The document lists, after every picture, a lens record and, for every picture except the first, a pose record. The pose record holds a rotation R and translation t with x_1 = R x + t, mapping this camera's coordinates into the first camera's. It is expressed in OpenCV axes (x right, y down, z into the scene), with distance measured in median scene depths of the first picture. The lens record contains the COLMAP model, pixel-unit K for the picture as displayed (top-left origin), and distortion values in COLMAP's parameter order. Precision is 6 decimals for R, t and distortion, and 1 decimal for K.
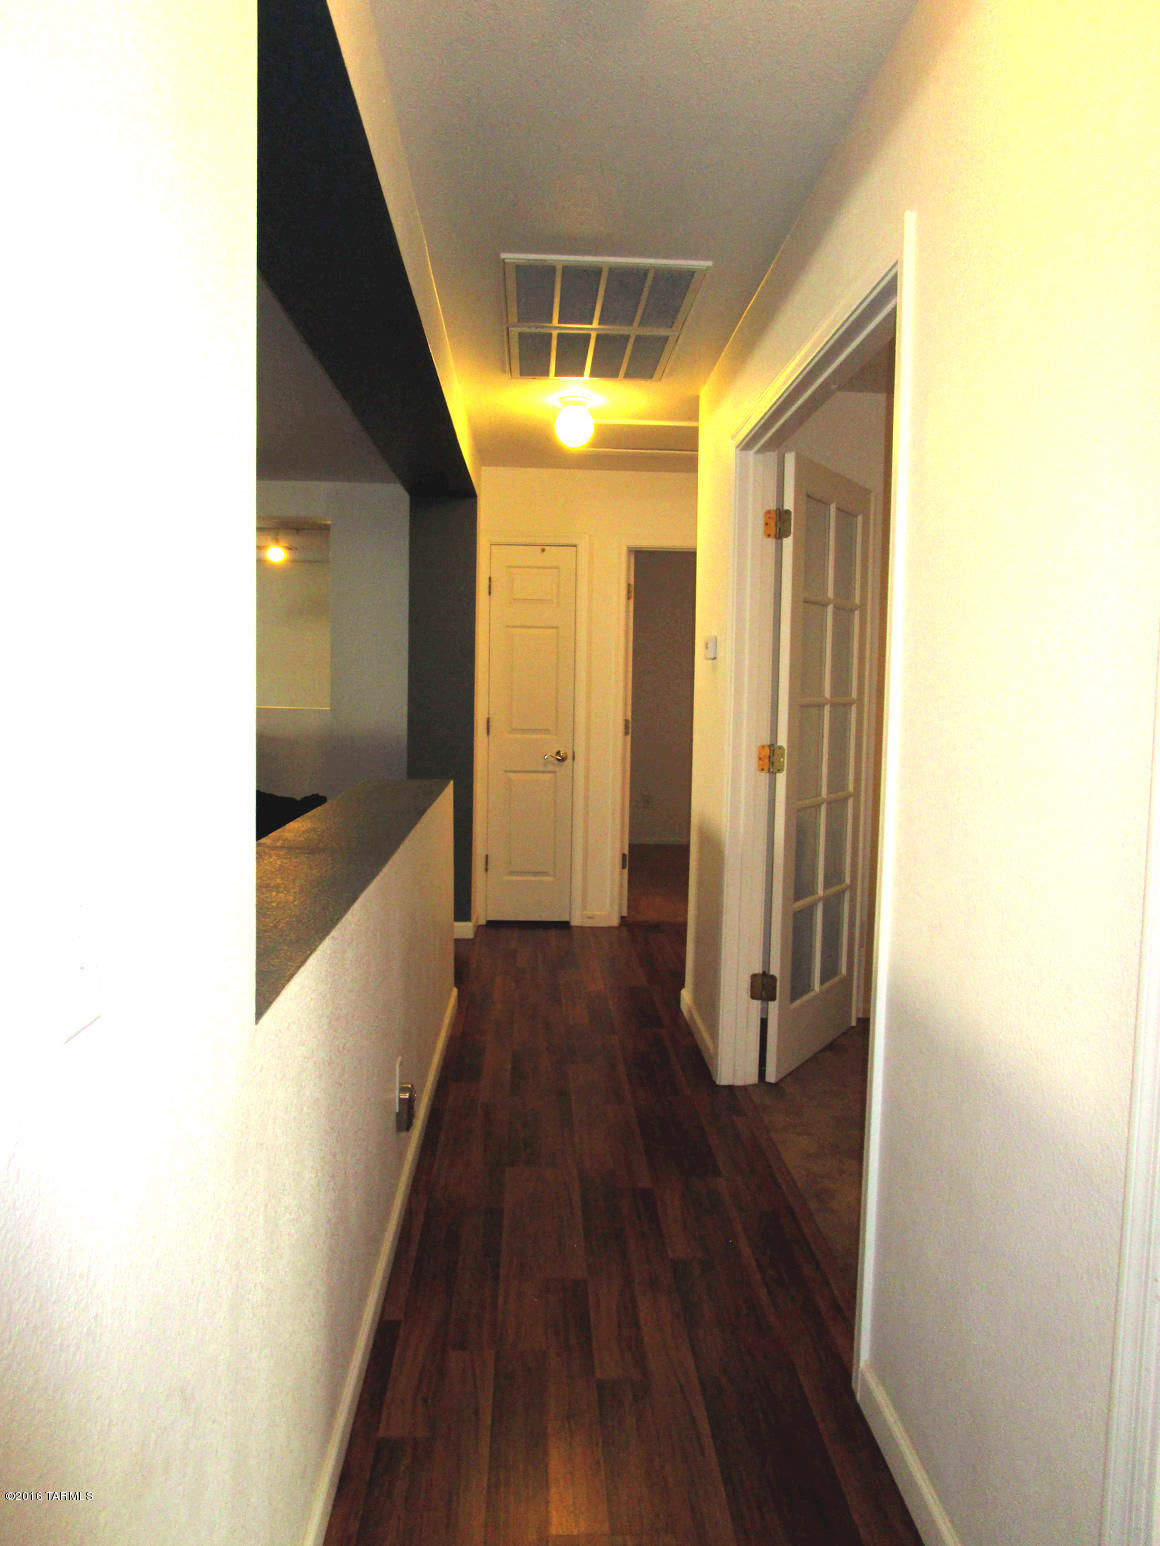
lens RADIAL K [[1095.3, 0, 580.0], [0, 1095.3, 773.0], [0, 0, 1]] dist [-0.028347, -0.000313]
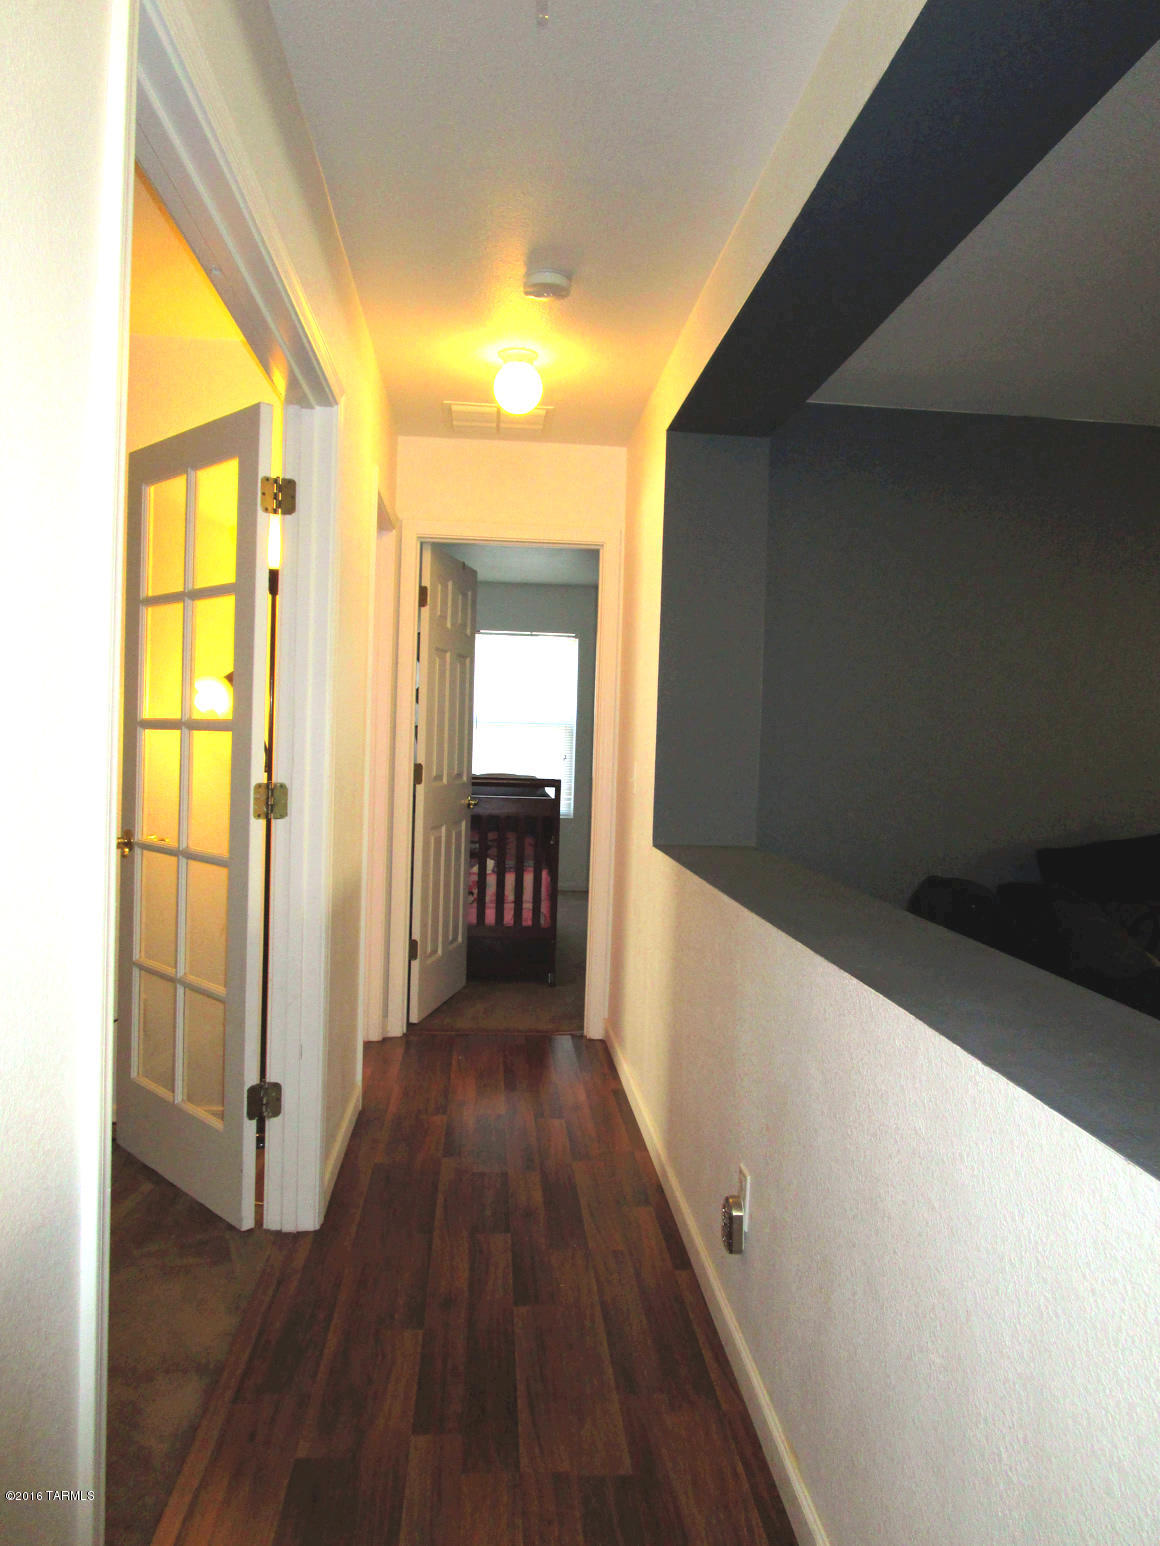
lens RADIAL K [[1095.3, 0, 580.0], [0, 1095.3, 773.0], [0, 0, 1]] dist [-0.028347, -0.000313]
pose [[-0.997790, -0.051127, -0.042429, 0.012179], [-0.055265, 0.993154, 0.102914, -0.126372], [0.036877, 0.105031, -0.993785, 1.873623]]
